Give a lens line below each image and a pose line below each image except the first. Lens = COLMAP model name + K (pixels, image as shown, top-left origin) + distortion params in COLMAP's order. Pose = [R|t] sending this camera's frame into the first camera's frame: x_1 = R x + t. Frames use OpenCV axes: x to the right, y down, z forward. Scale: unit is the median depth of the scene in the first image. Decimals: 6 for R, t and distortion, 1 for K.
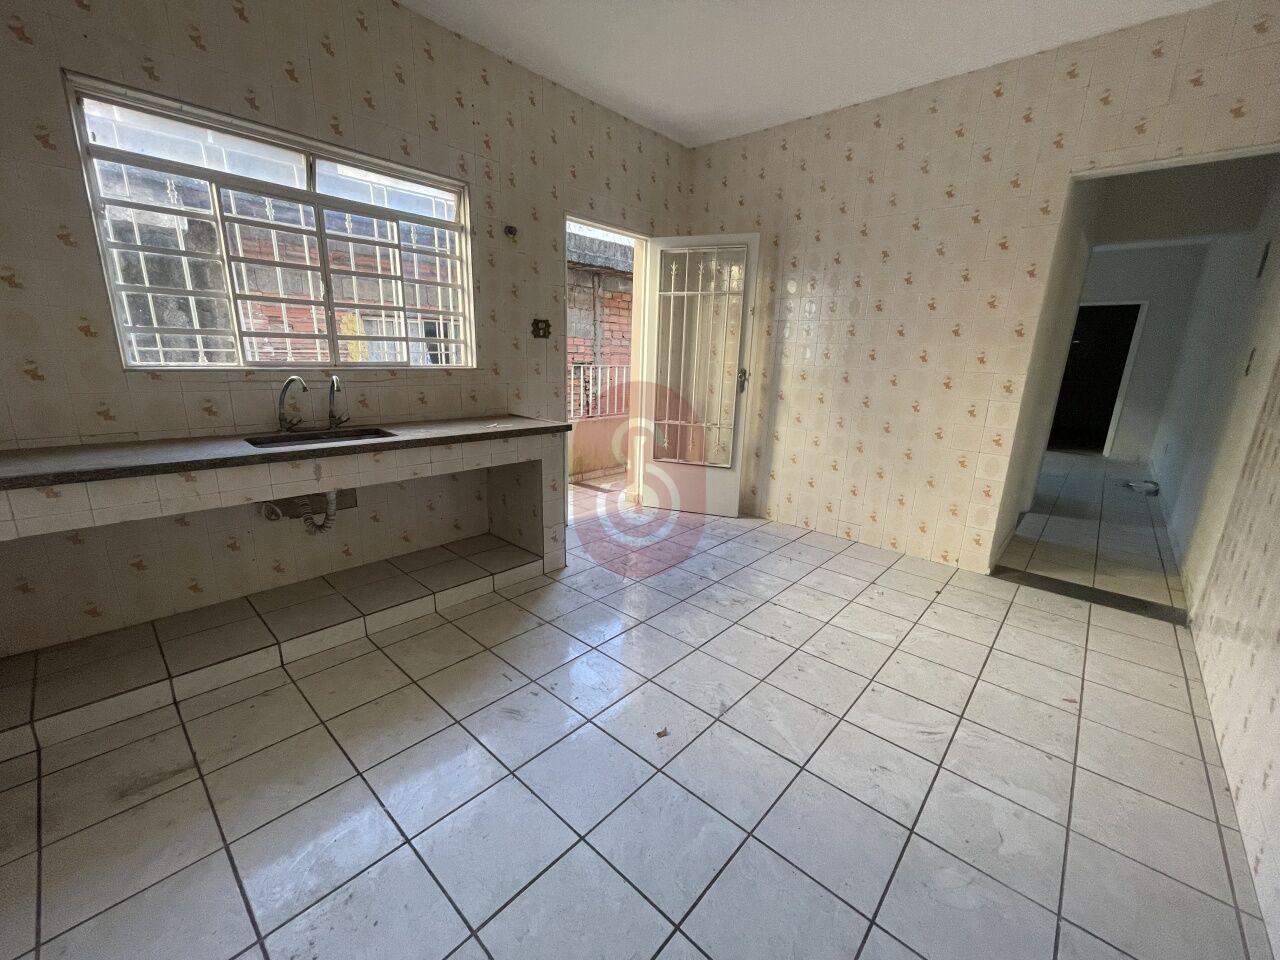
lens RADIAL K [[516.2, 0, 644.5], [0, 516.2, 478.4], [0, 0, 1]] dist [-0.002278, 0.000266]
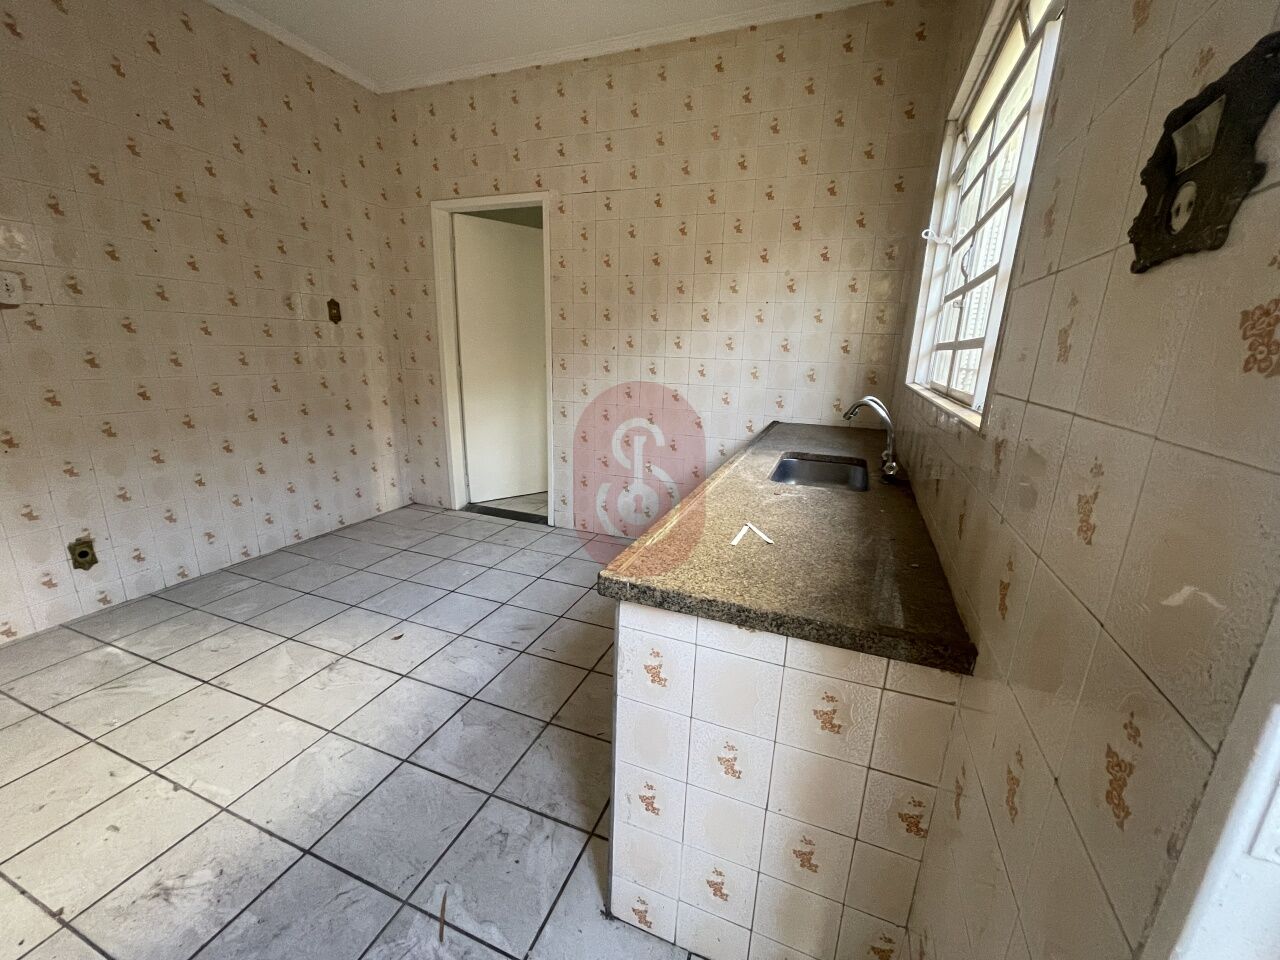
lens RADIAL K [[516.2, 0, 638.9], [0, 516.2, 486.9], [0, 0, 1]] dist [-0.002278, 0.000266]
pose [[-0.936885, 0.034153, -0.347967, -0.071645], [-0.138136, 0.878096, 0.458111, -0.393131], [0.321194, 0.477264, -0.817957, 1.610007]]
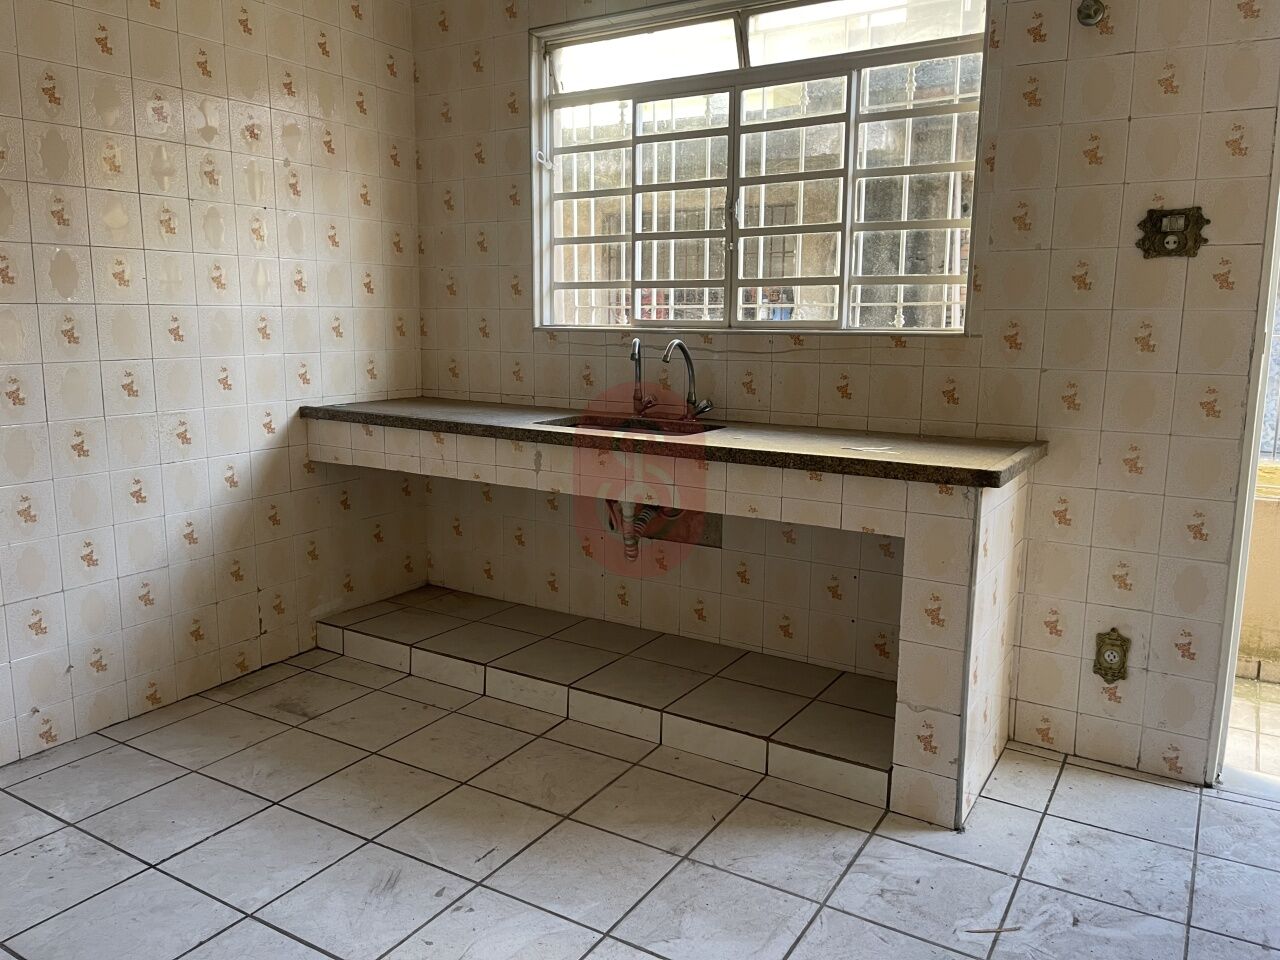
lens RADIAL K [[966.1, 0, 636.7], [0, 966.1, 482.1], [0, 0, 1]] dist [0.071183, -0.089286]
pose [[0.175802, 0.139202, -0.974534, 0.672546], [-0.234078, 0.967470, 0.095966, -0.134921], [0.956191, 0.211246, 0.202667, 0.772628]]
